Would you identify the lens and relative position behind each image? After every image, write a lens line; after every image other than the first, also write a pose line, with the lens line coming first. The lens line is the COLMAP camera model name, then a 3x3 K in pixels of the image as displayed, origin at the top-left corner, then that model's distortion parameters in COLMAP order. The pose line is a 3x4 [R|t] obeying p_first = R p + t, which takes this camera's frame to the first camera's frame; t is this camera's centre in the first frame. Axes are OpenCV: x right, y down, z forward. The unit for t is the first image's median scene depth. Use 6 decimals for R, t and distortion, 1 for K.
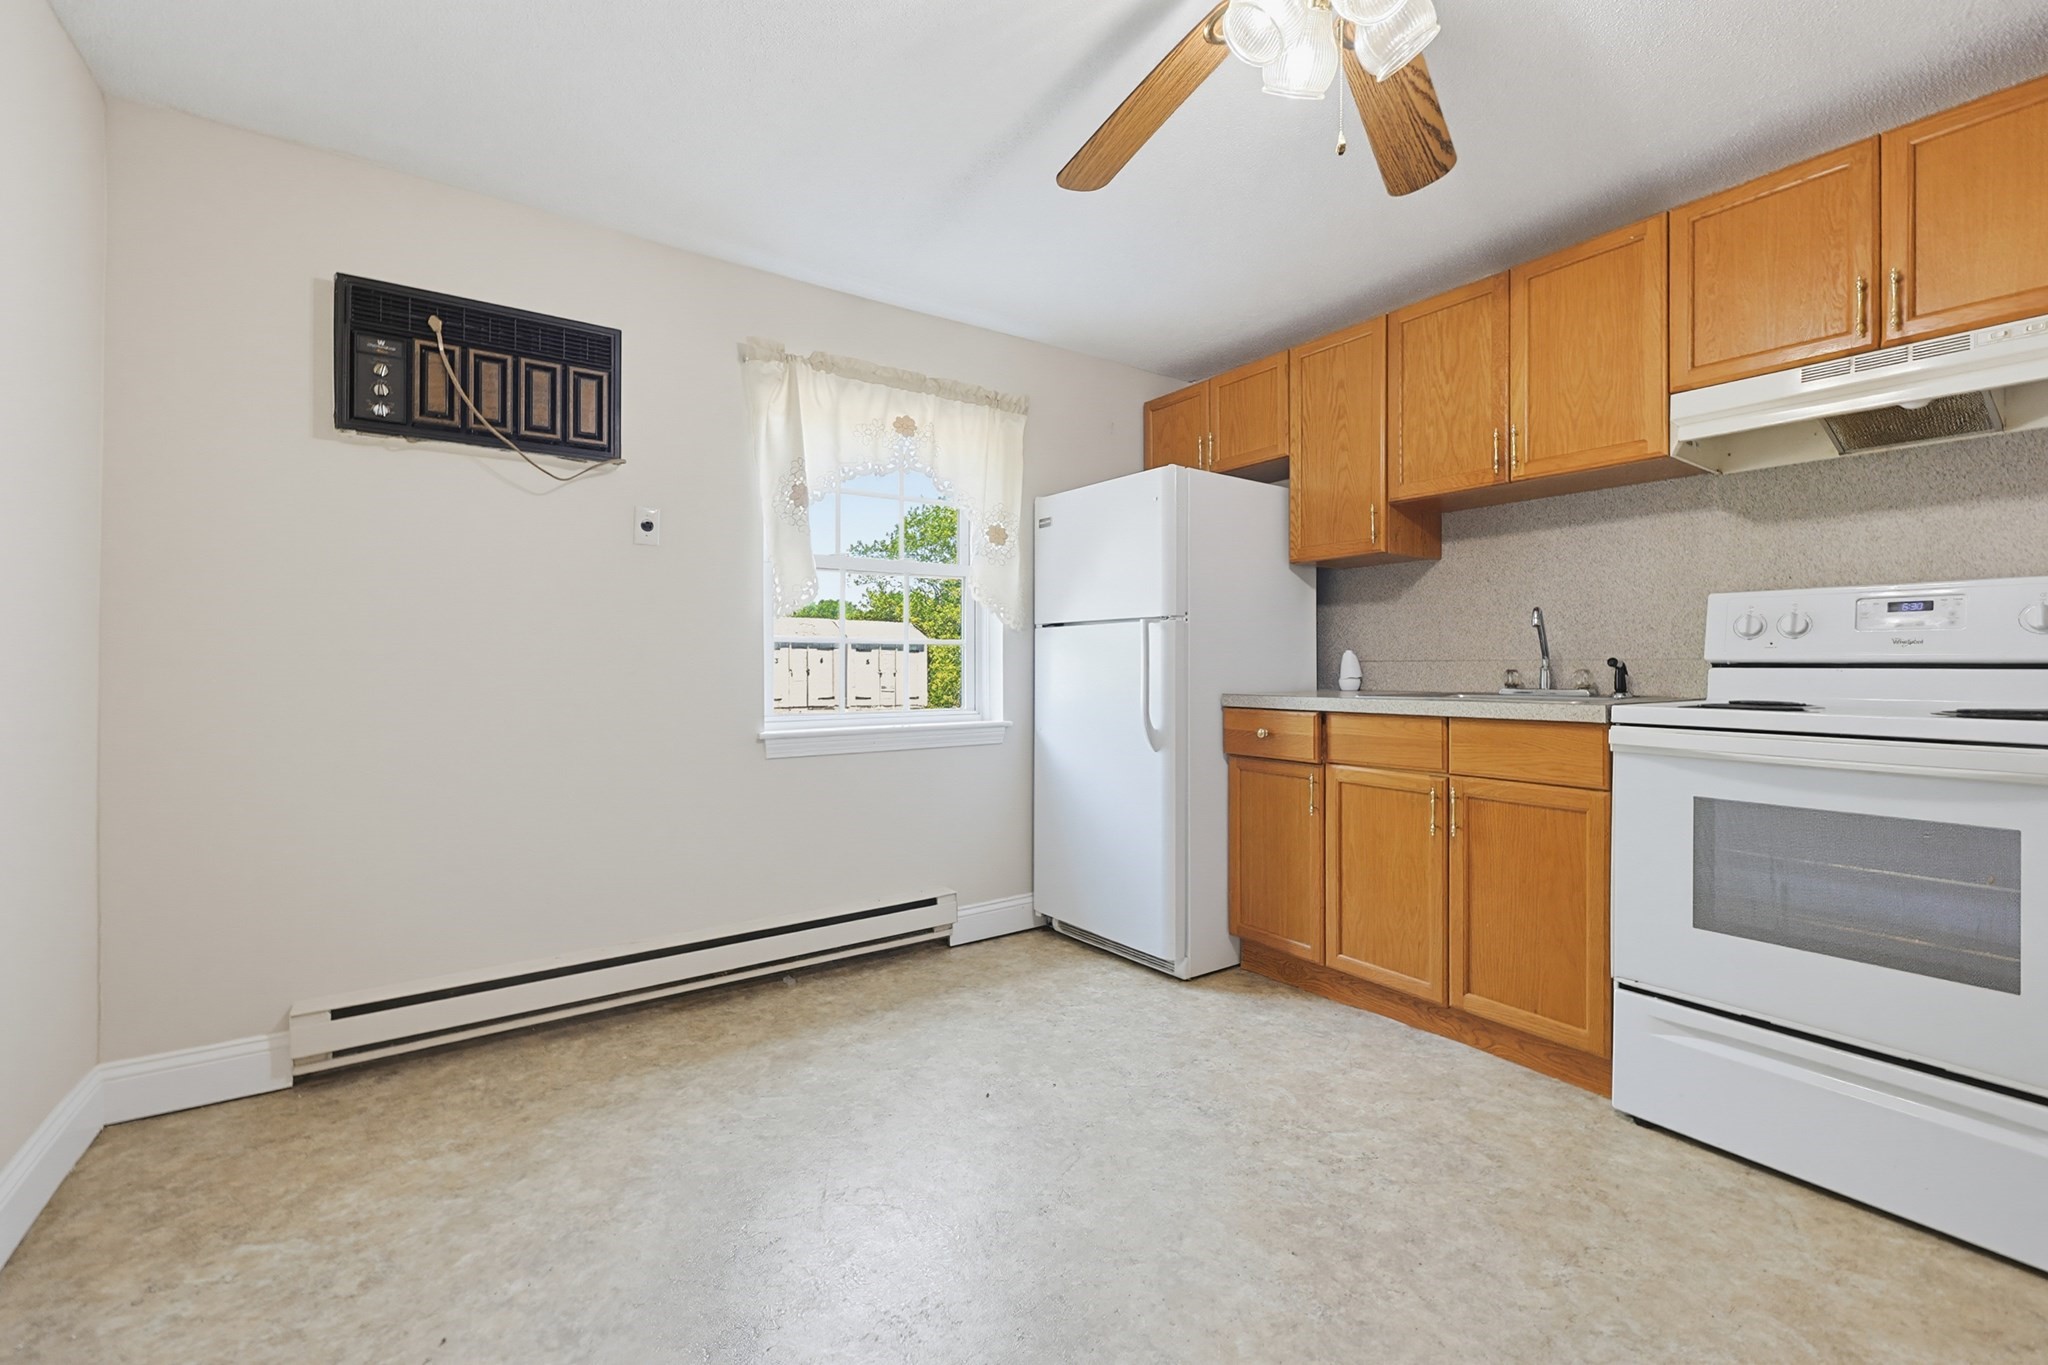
lens RADIAL K [[814.6, 0, 1024.0], [0, 814.6, 682.5], [0, 0, 1]] dist [0.001625, 0.000264]
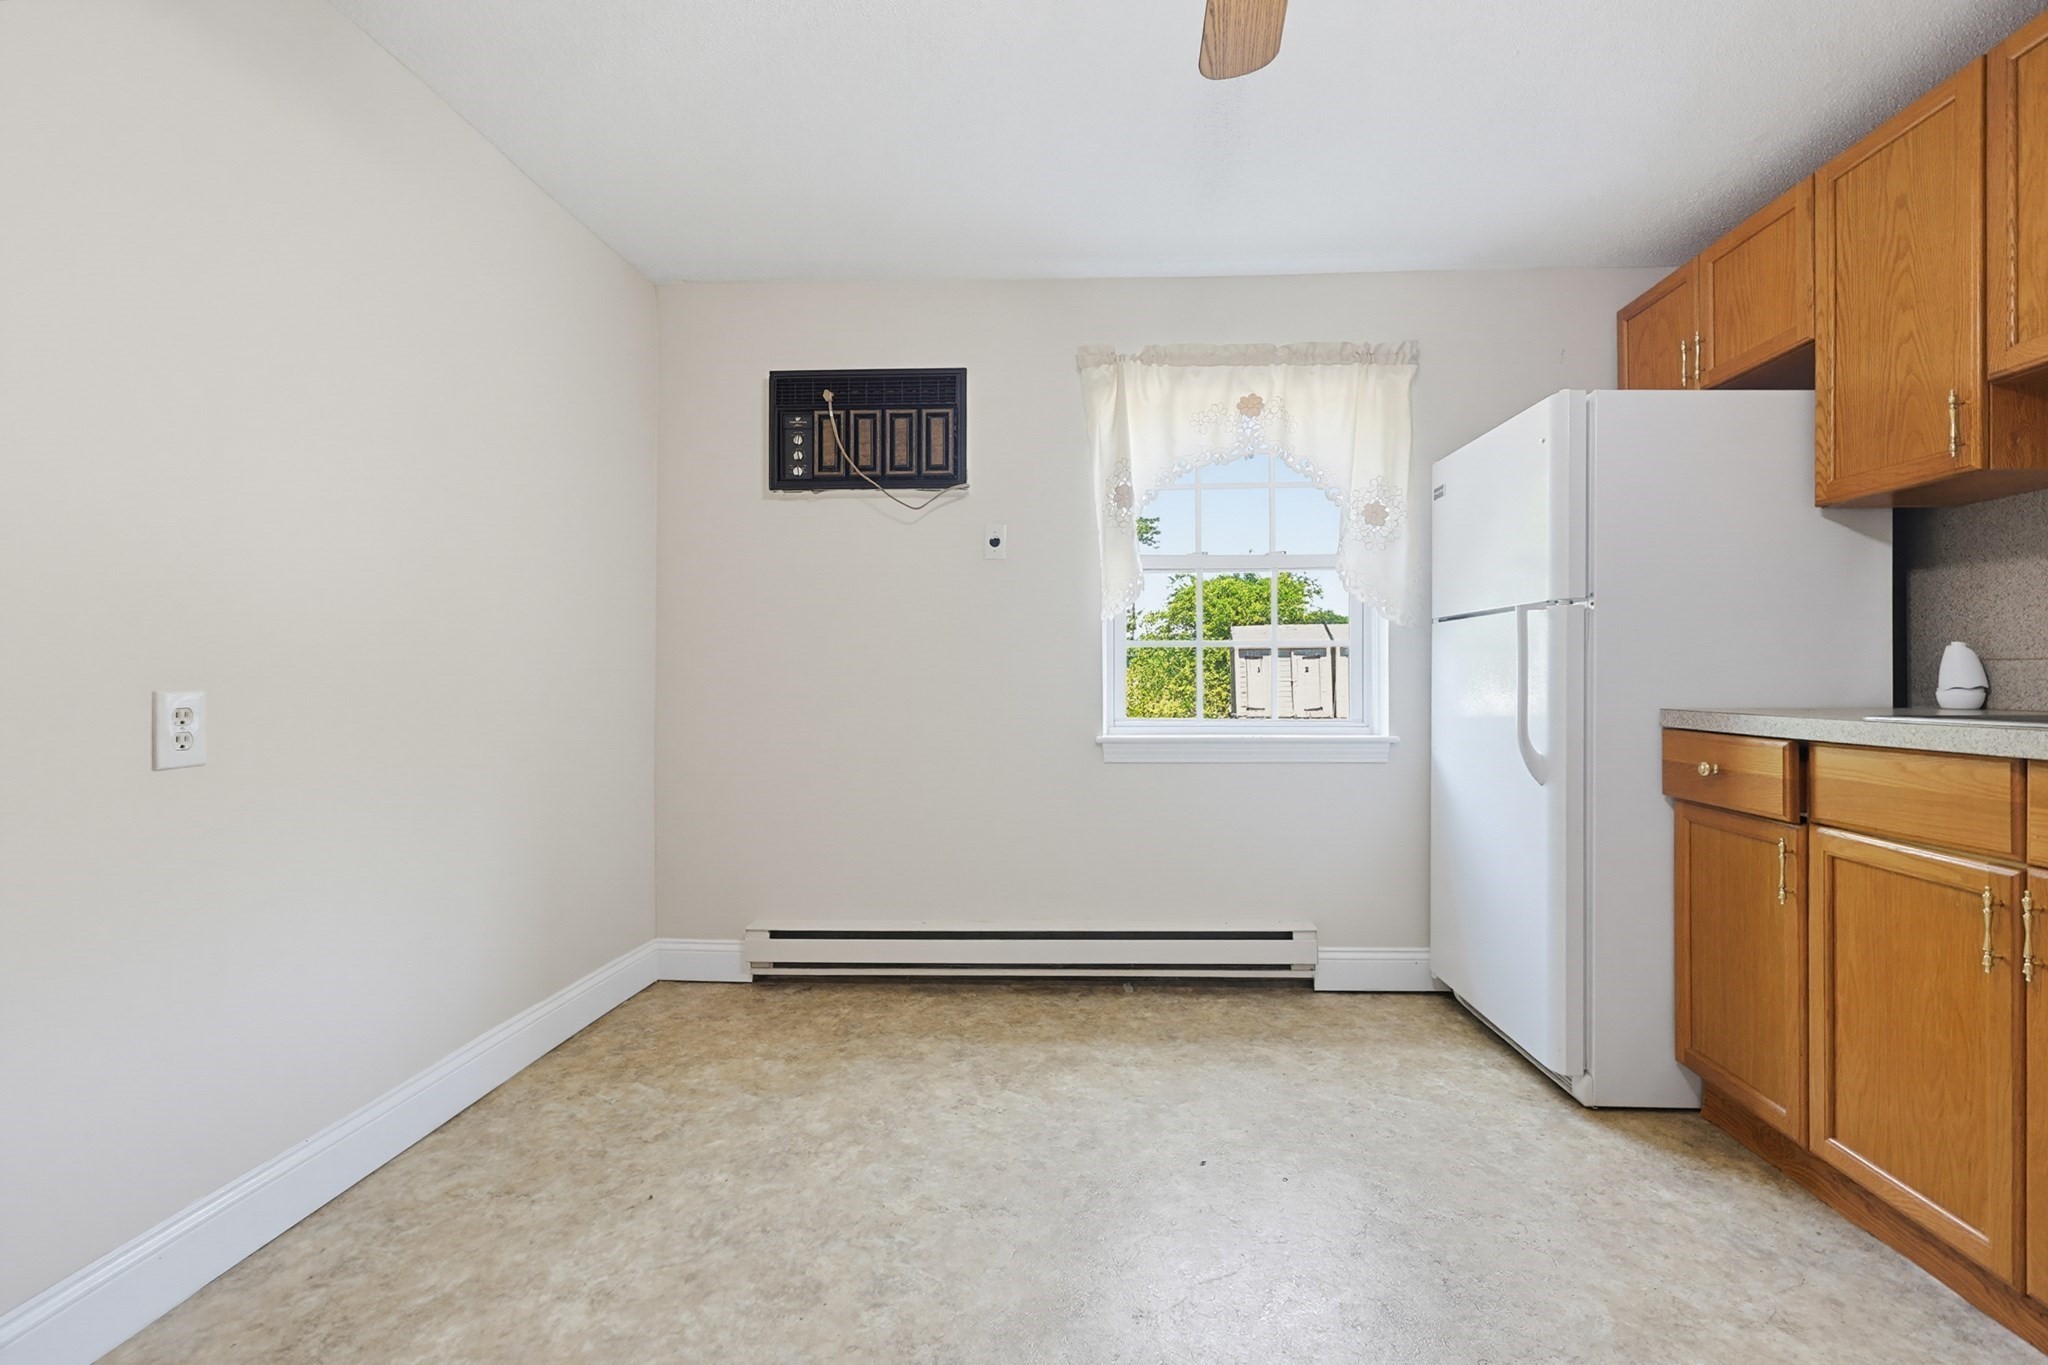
lens RADIAL K [[831.6, 0, 1073.9], [0, 831.6, 689.9], [0, 0, 1]] dist [-0.000182, 0.000046]
pose [[0.814228, 0.010431, -0.580452, 0.273274], [-0.011018, 0.999936, 0.002515, 0.001998], [0.580441, 0.004348, 0.814291, 0.154783]]
